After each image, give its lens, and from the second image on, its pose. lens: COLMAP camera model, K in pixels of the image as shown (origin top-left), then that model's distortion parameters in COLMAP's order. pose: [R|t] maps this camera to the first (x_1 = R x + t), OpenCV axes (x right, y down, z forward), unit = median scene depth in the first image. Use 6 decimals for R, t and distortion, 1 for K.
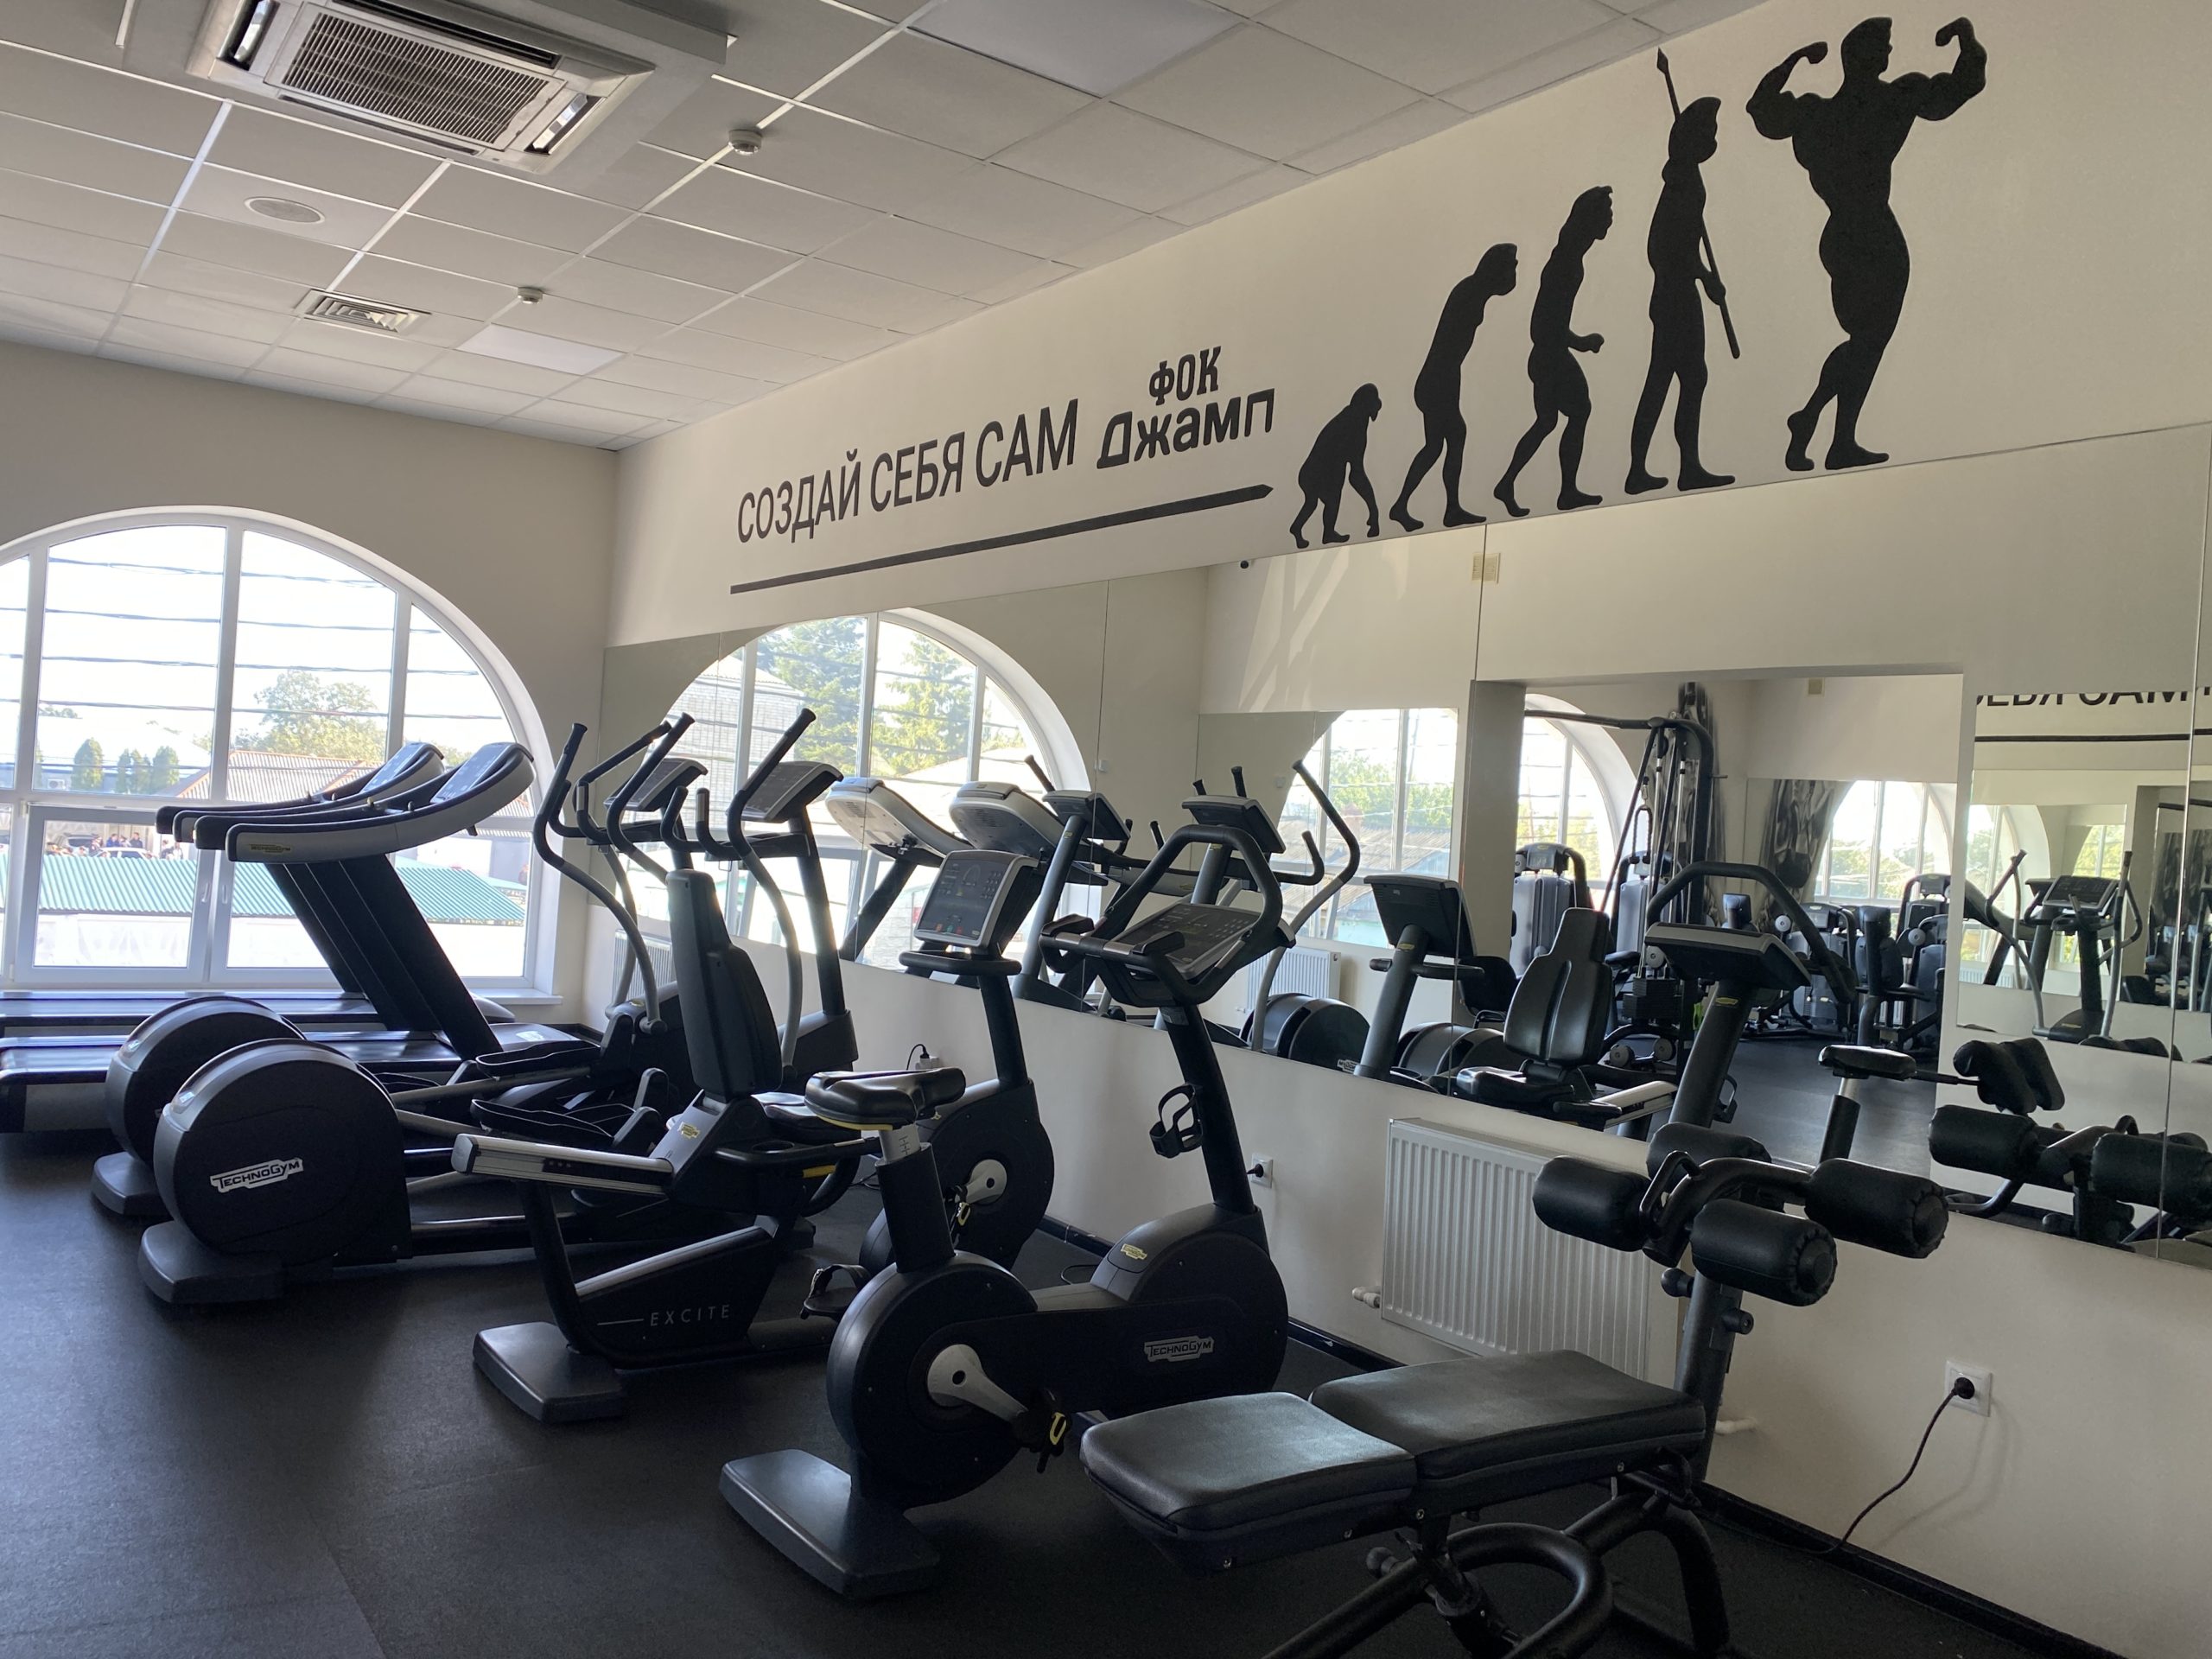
lens RADIAL K [[1714.2, 0, 1124.0], [0, 1714.2, 833.9], [0, 0, 1]] dist [0.029695, -0.039811]
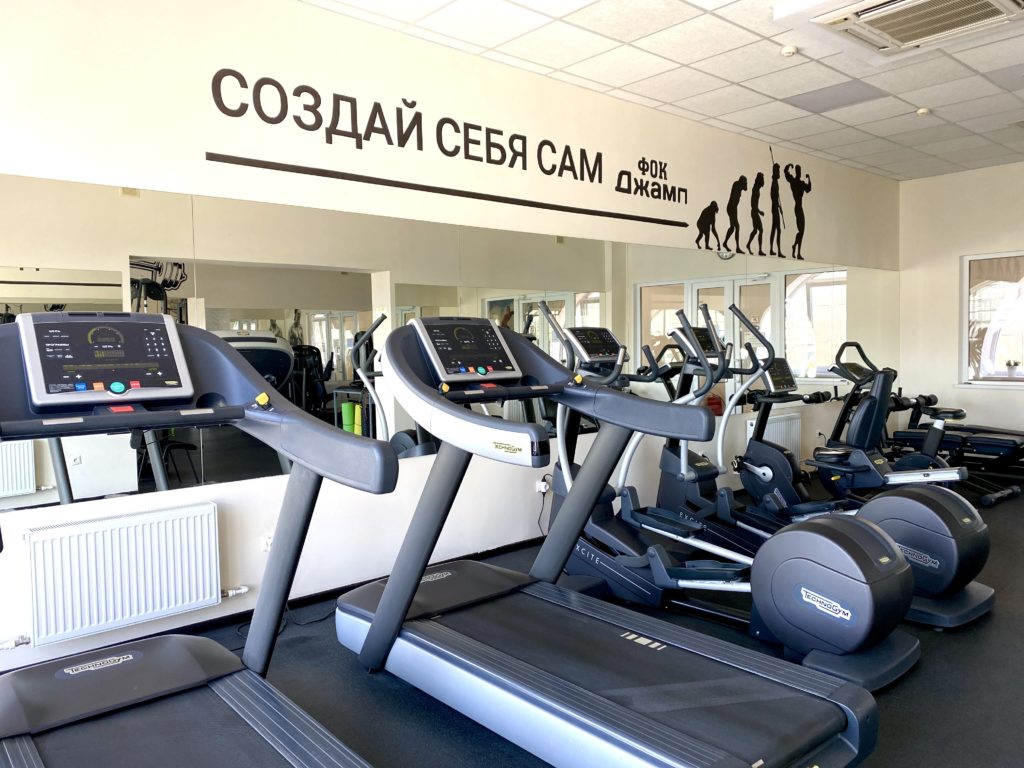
lens RADIAL K [[782.2, 0, 505.6], [0, 782.2, 383.9], [0, 0, 1]] dist [0.035329, -0.049293]
pose [[-0.109079, -0.122973, 0.986397, -1.248432], [0.010892, 0.992111, 0.124890, -0.108834], [-0.993973, 0.024367, -0.106879, 1.500850]]
